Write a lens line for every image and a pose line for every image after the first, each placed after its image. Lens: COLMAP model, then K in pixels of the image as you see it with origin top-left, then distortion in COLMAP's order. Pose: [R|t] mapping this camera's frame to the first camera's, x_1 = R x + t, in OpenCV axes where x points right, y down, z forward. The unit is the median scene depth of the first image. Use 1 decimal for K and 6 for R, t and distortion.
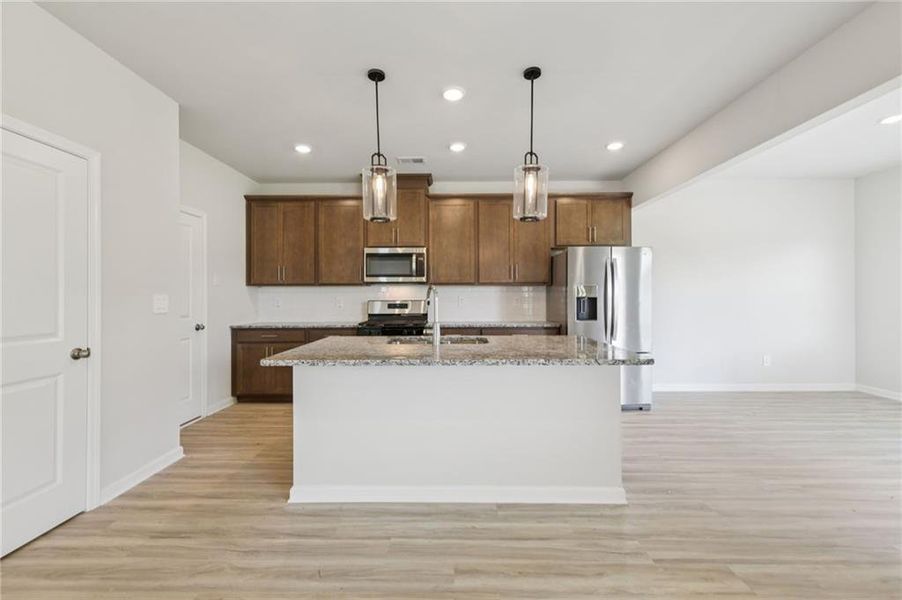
lens RADIAL K [[382.1, 0, 445.5], [0, 382.1, 299.5], [0, 0, 1]] dist [0.000975, 0.000215]
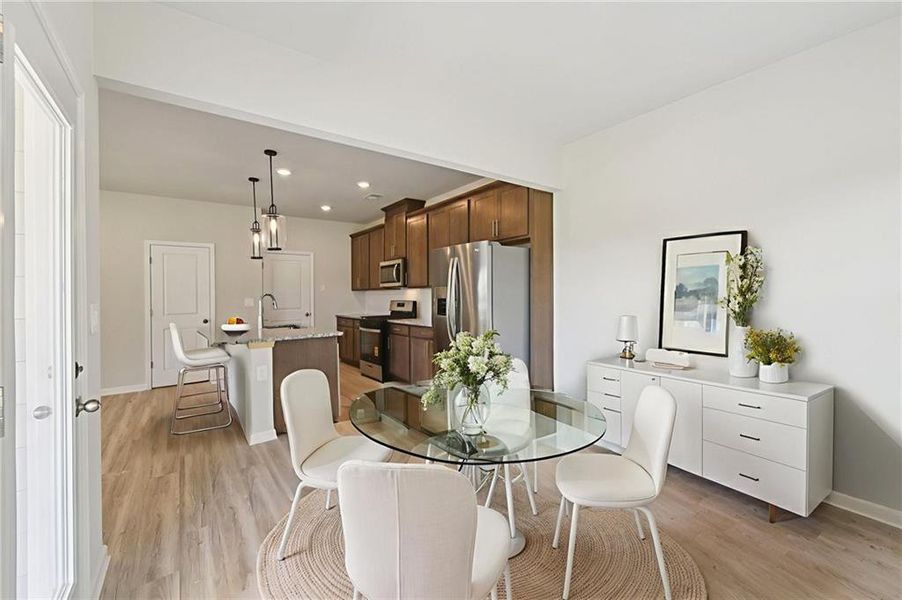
lens RADIAL K [[382.1, 0, 444.4], [0, 382.1, 298.1], [0, 0, 1]] dist [0.000975, 0.000215]
pose [[0.589409, 0.003929, -0.807826, 1.093689], [0.005627, 0.999944, 0.008968, -0.018183], [0.807815, -0.009831, 0.589353, 0.392987]]
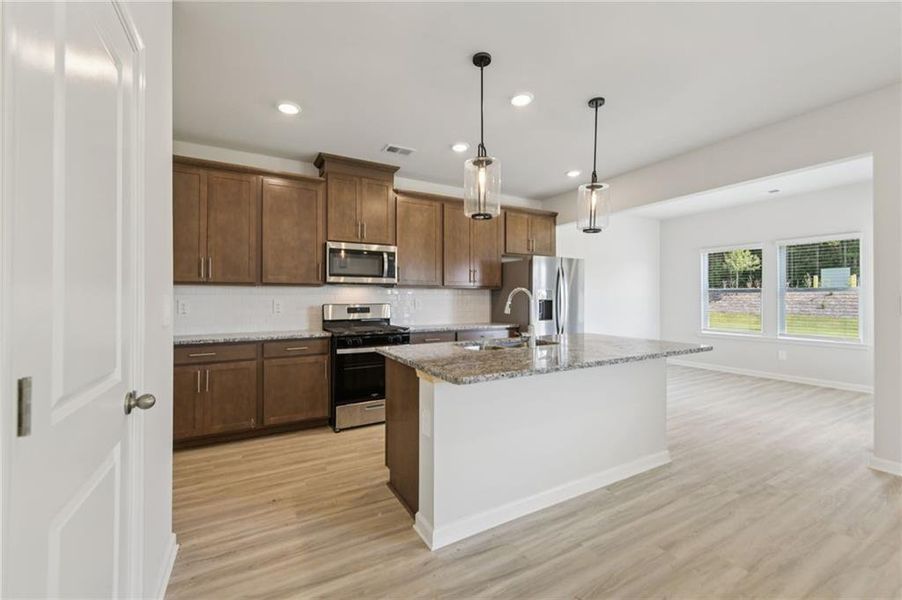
lens RADIAL K [[382.1, 0, 451.3], [0, 382.1, 300.4], [0, 0, 1]] dist [0.000975, 0.000215]
pose [[0.859010, -0.001393, 0.511957, -0.428750], [0.003590, 0.999988, -0.003303, -0.002081], [-0.511946, 0.004675, 0.859005, 0.145512]]
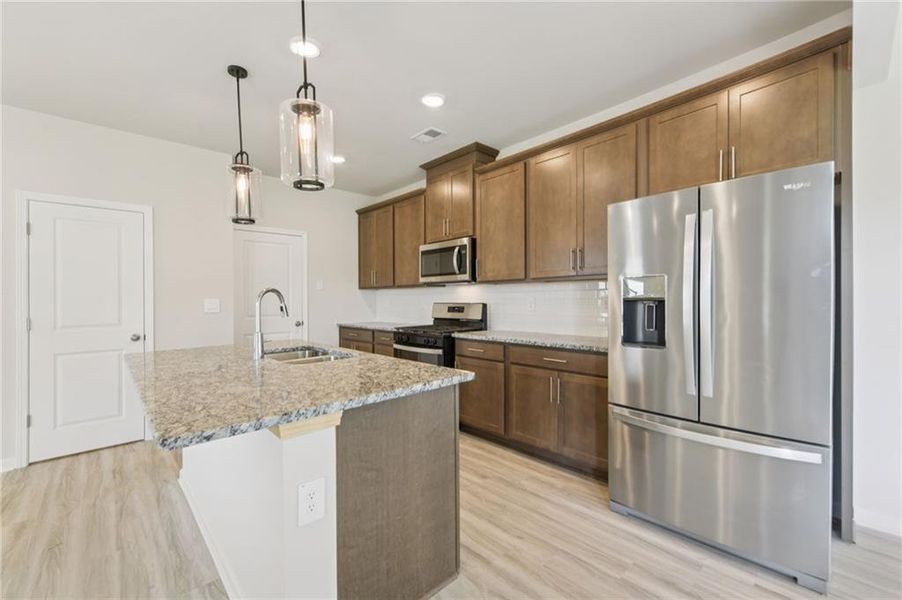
lens RADIAL K [[382.1, 0, 436.1], [0, 382.1, 300.2], [0, 0, 1]] dist [0.000975, 0.000215]
pose [[0.675781, 0.001764, -0.737100, 0.516341], [0.003594, 0.999977, 0.005688, -0.009264], [0.737094, -0.006493, 0.675759, 0.429177]]
